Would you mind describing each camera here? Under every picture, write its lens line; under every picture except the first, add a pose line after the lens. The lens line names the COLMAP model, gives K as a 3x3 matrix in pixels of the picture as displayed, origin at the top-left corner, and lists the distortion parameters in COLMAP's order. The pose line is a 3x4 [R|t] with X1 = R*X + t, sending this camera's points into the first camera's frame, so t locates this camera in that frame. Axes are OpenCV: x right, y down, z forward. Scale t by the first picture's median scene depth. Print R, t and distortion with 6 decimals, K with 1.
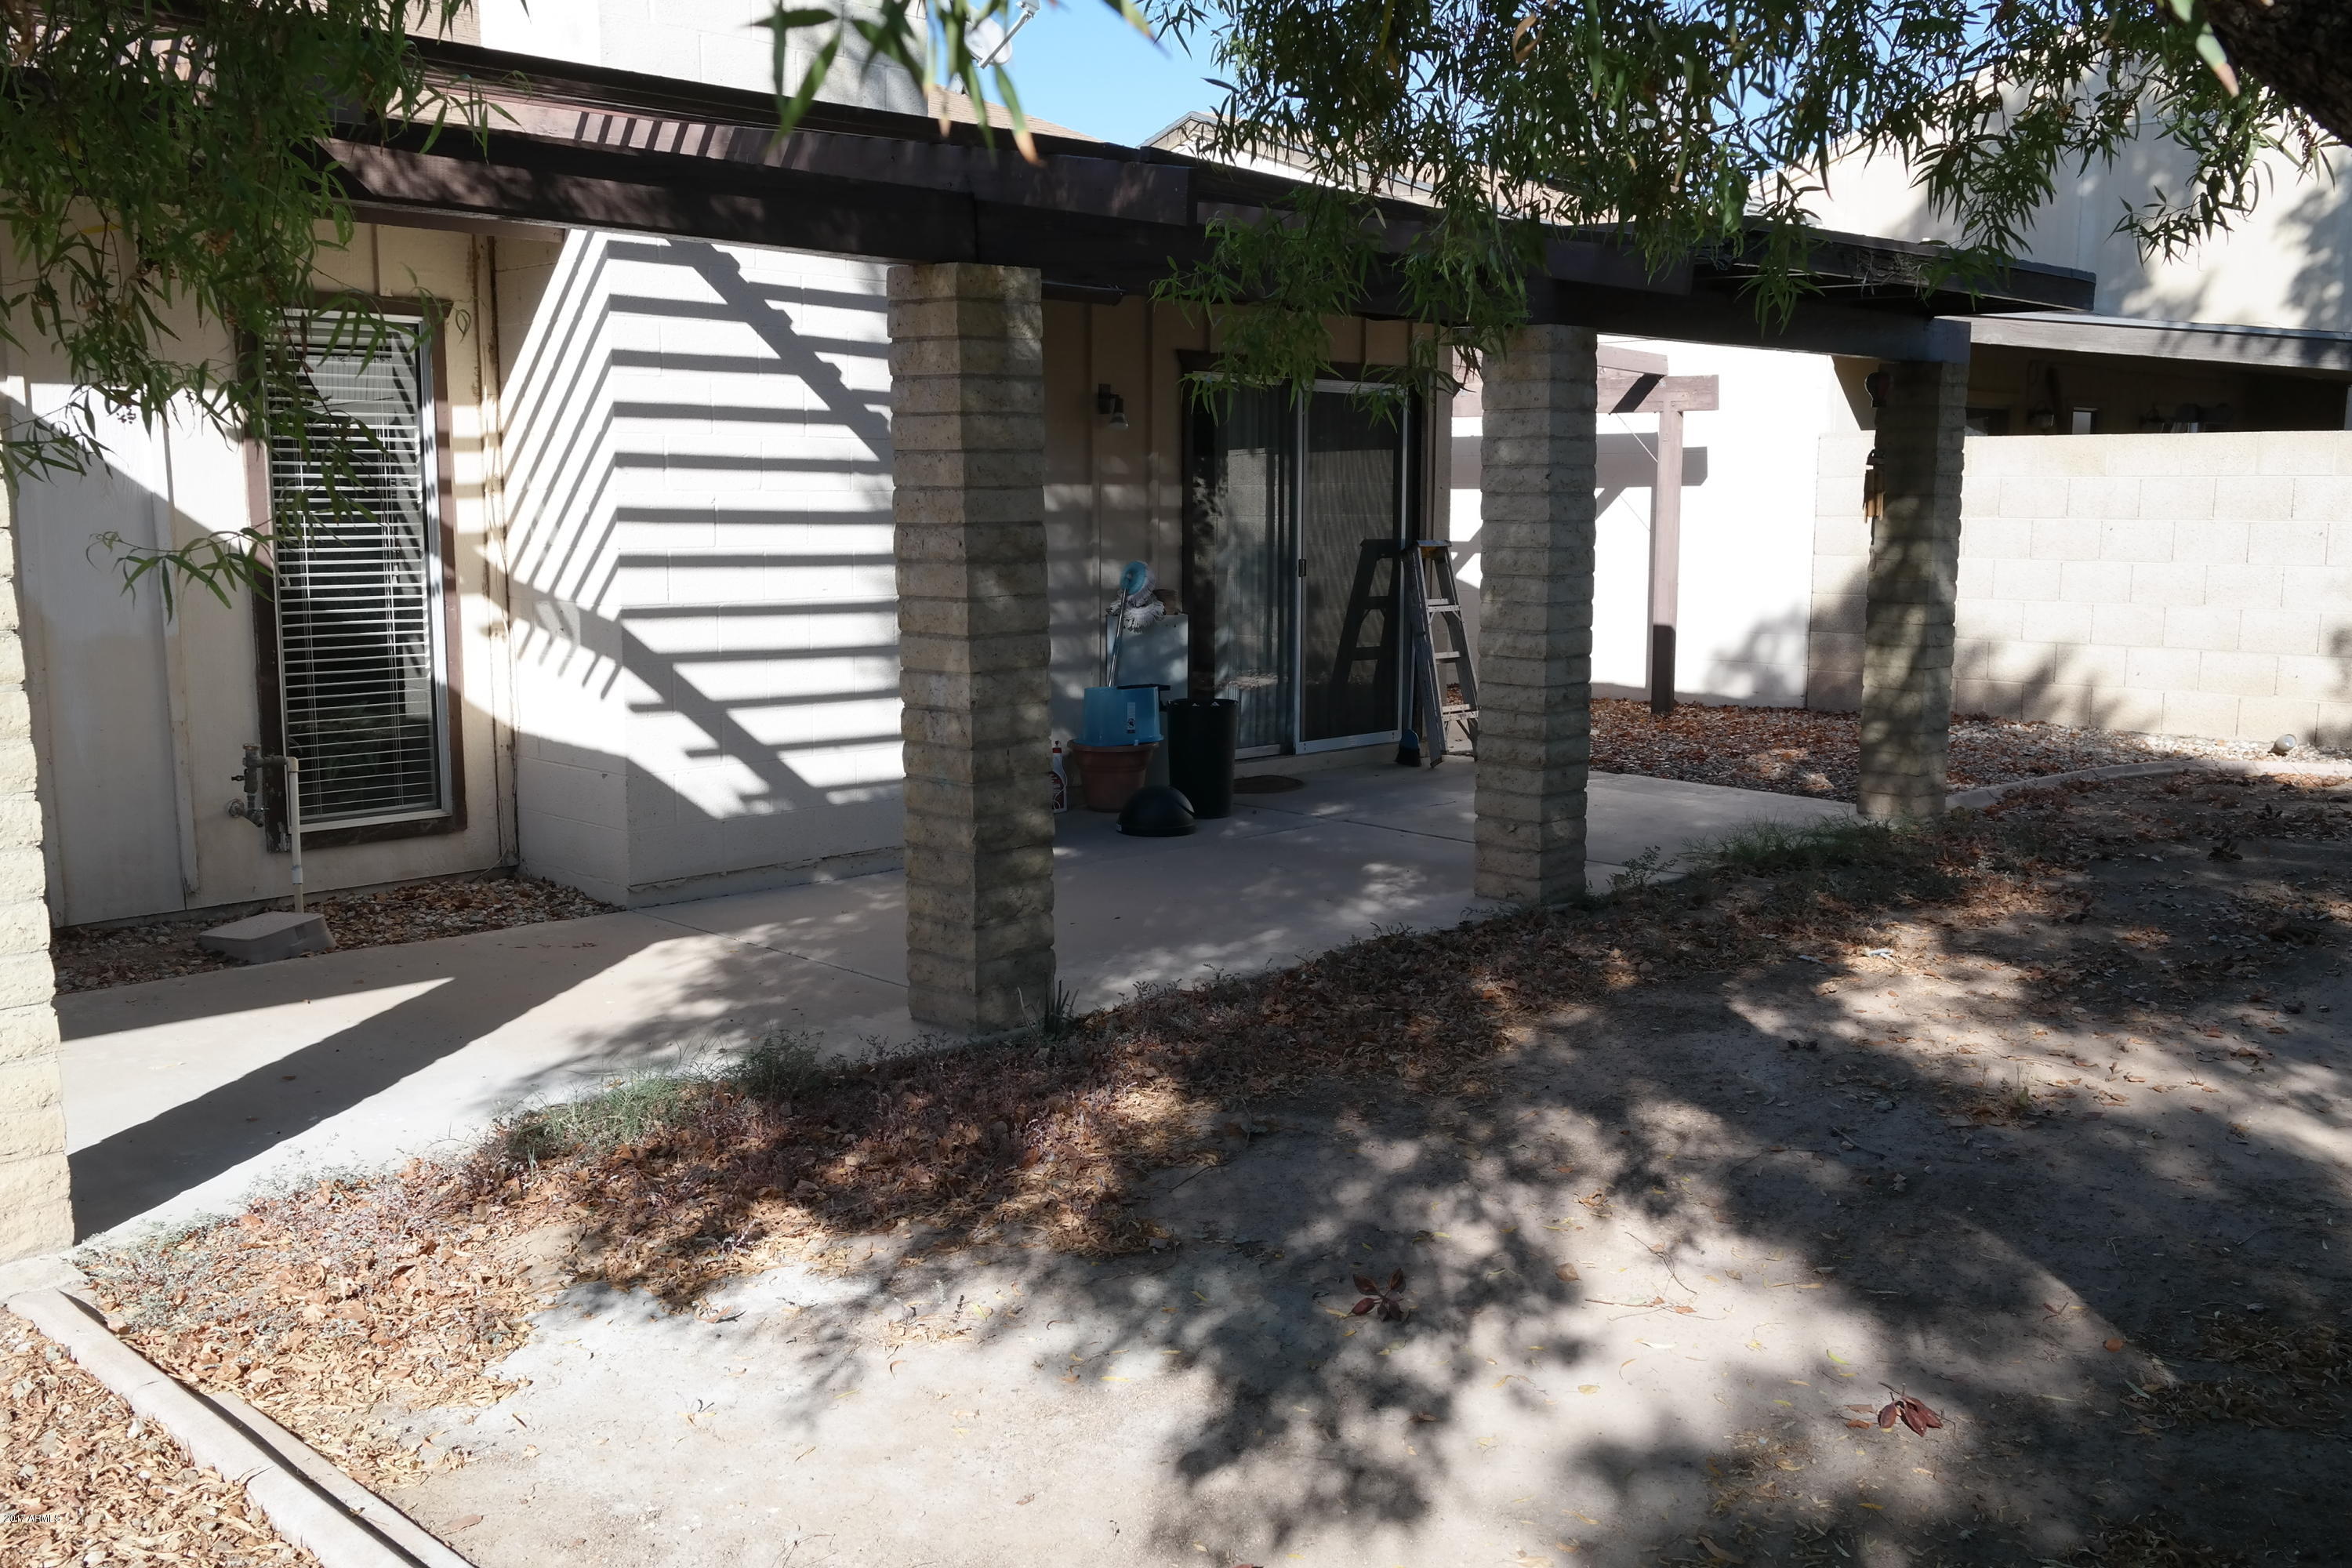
lens RADIAL K [[2096.2, 0, 1176.1], [0, 2096.2, 793.7], [0, 0, 1]] dist [0.011743, 0.005969]
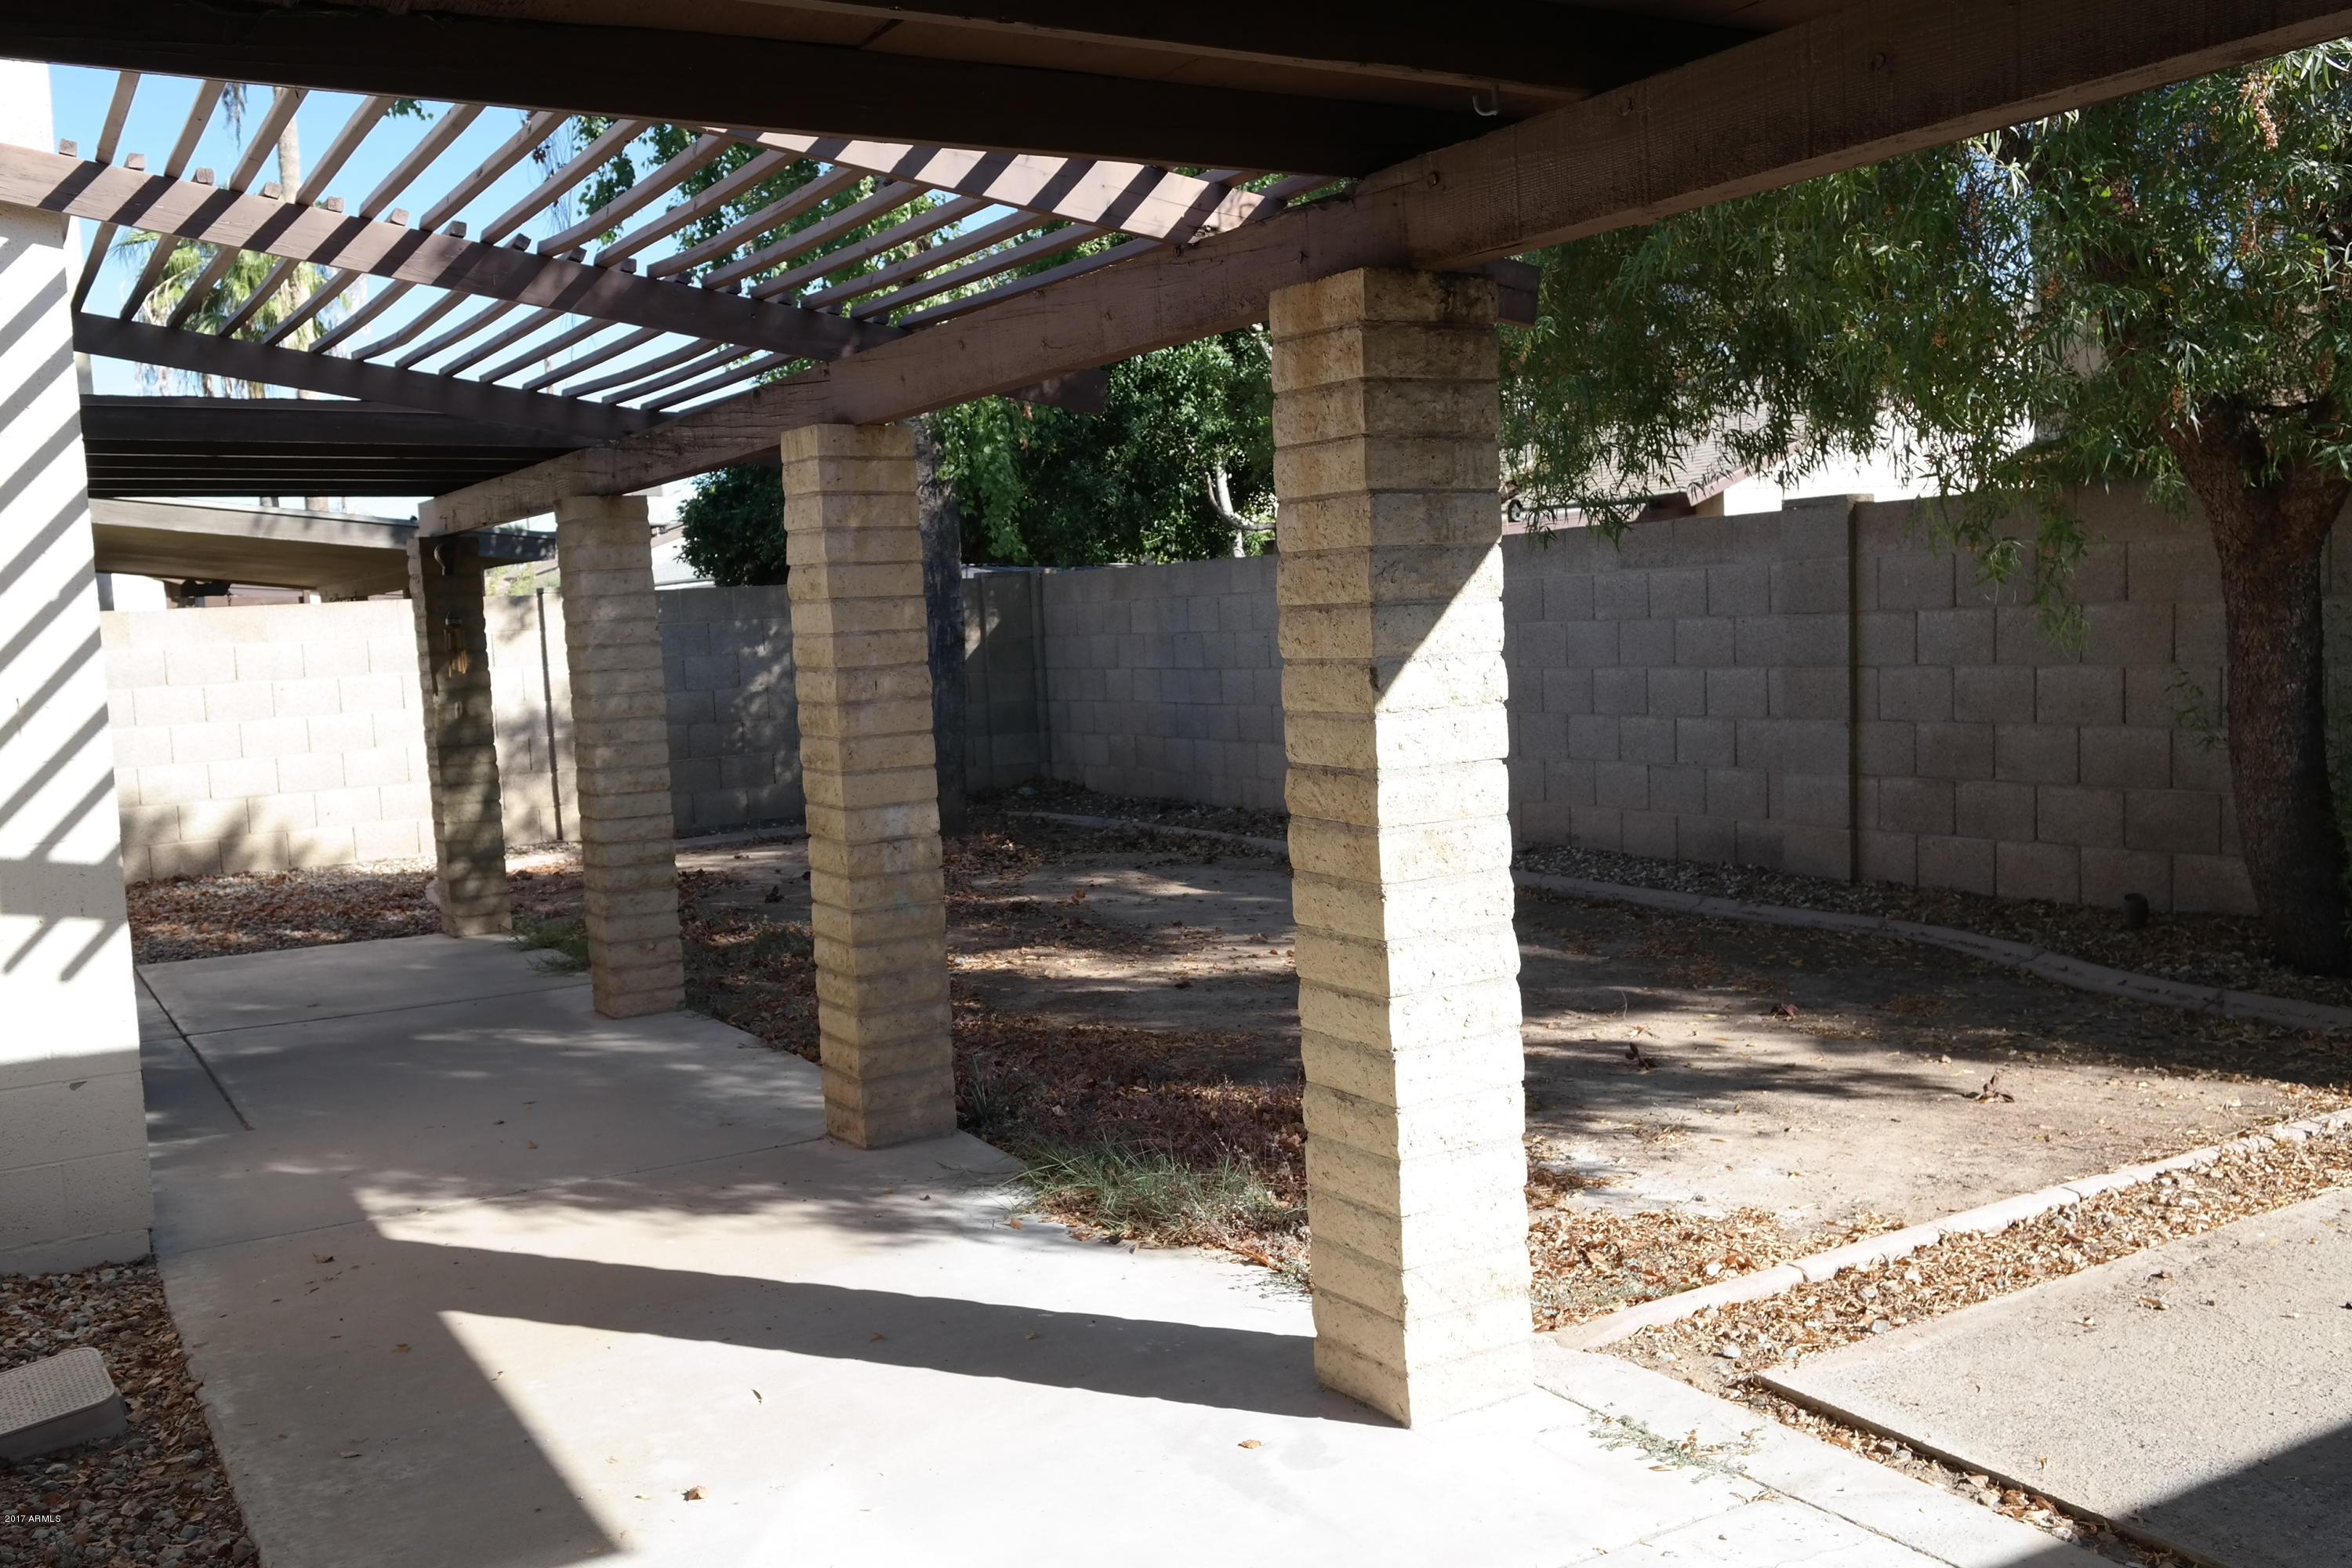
lens RADIAL K [[2096.2, 0, 1171.8], [0, 2096.2, 778.8], [0, 0, 1]] dist [0.011743, 0.005969]
pose [[0.279651, -0.103088, 0.954551, -1.085797], [0.197247, 0.979180, 0.047961, -0.093476], [-0.939622, 0.174870, 0.294162, 0.555935]]
